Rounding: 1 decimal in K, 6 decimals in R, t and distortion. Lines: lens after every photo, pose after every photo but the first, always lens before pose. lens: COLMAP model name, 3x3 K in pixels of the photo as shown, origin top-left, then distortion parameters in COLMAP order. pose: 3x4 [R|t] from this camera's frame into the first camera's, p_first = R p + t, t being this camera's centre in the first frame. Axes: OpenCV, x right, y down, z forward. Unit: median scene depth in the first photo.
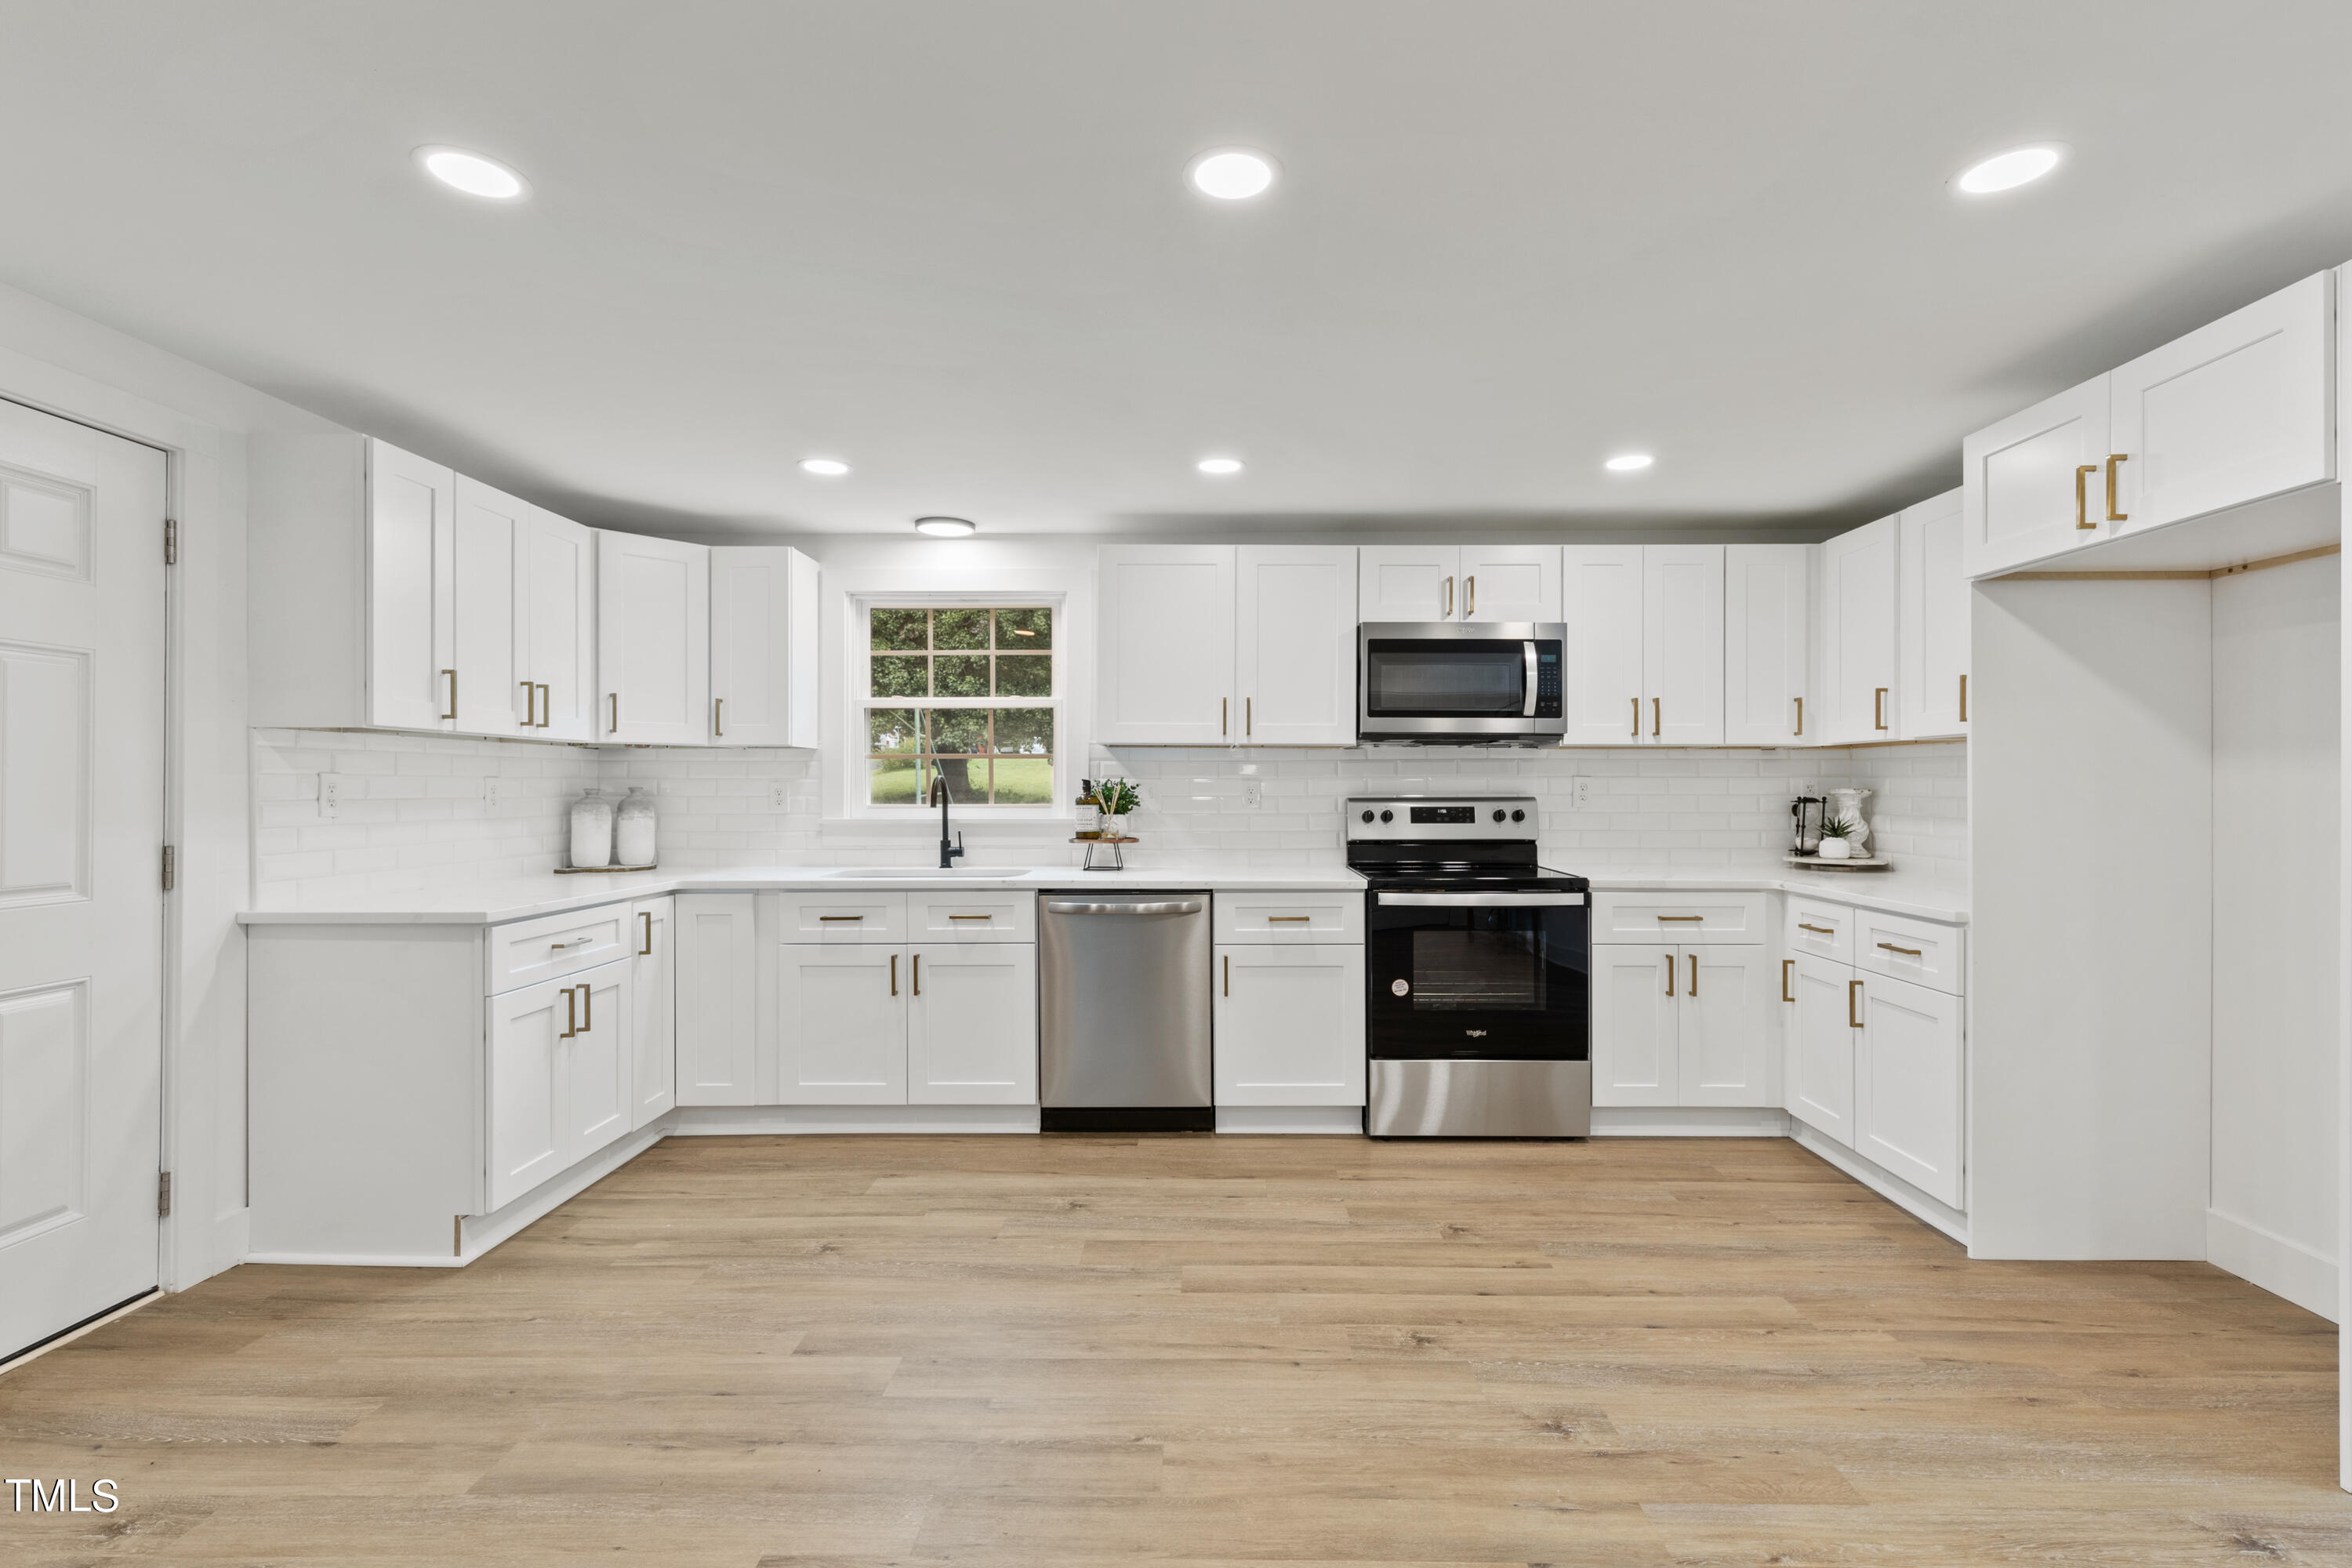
lens RADIAL K [[1049.0, 0, 1176.0], [0, 1049.0, 784.0], [0, 0, 1]] dist [0.004539, 0.000216]
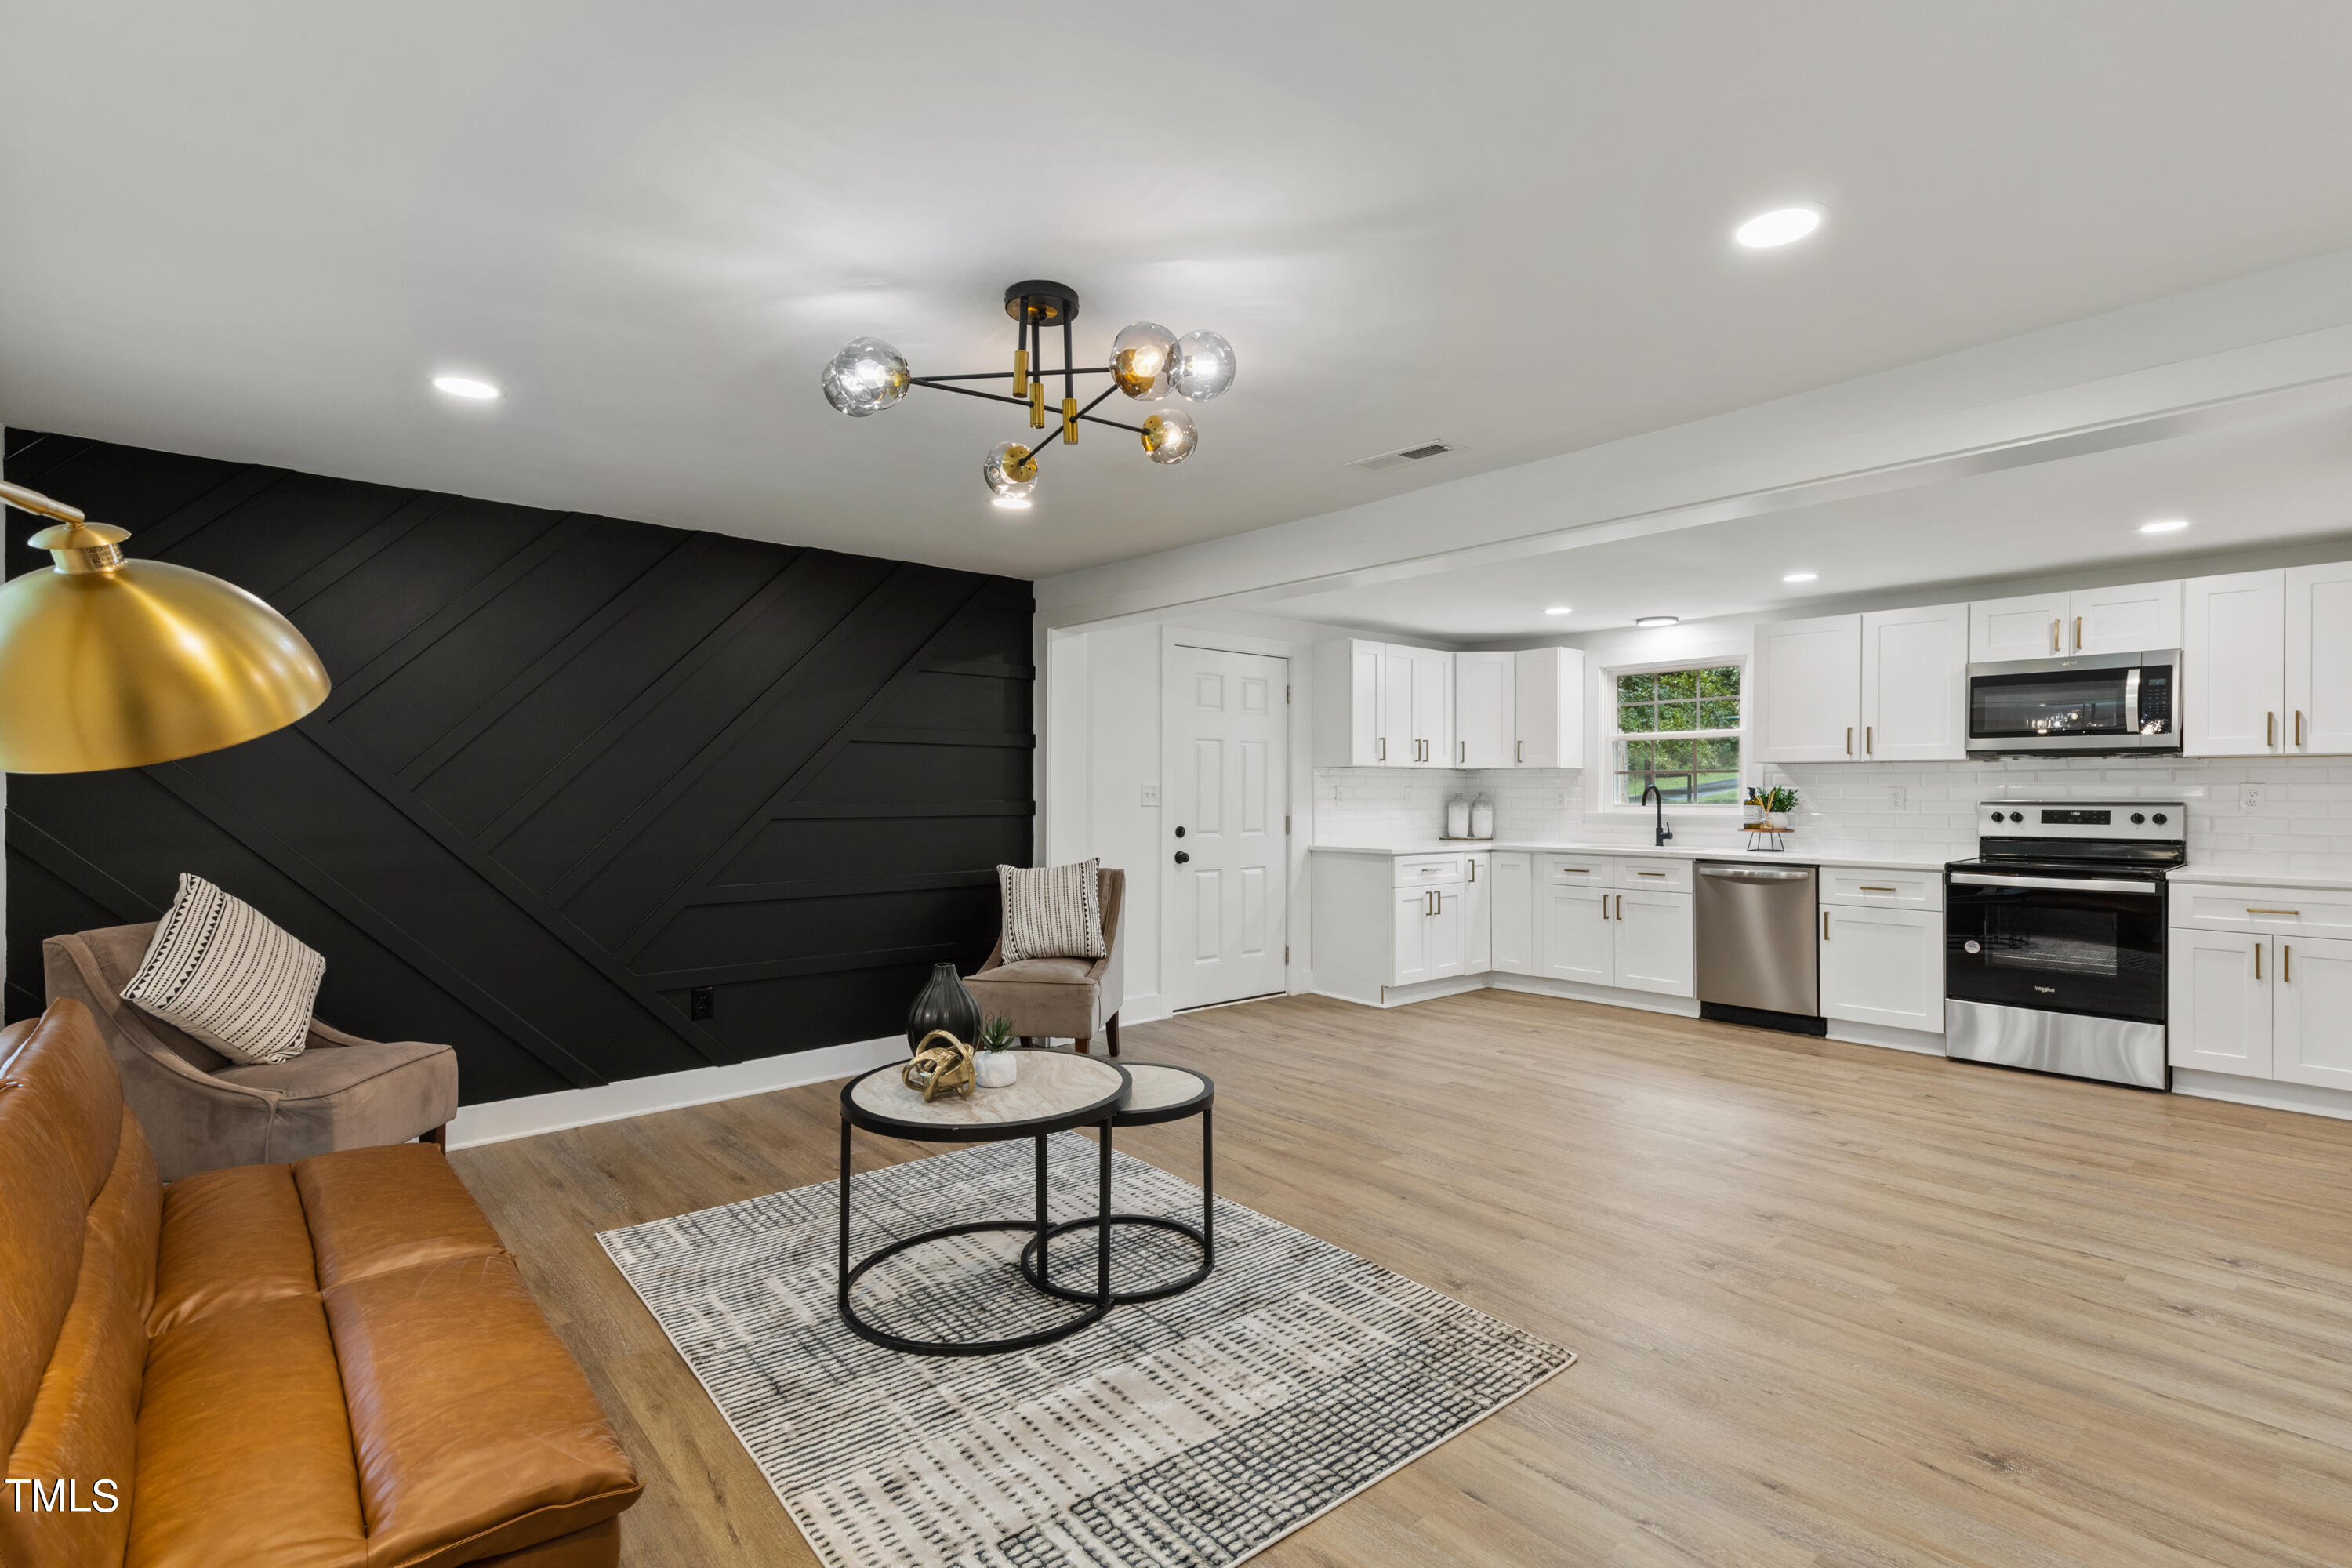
lens RADIAL K [[1118.8, 0, 1176.0], [0, 1118.8, 784.0], [0, 0, 1]] dist [0.000071, -0.000001]
pose [[0.655138, -0.004344, -0.755497, 0.580992], [0.003070, 0.999991, -0.003087, -0.007145], [0.755503, -0.000297, 0.655145, -0.623990]]
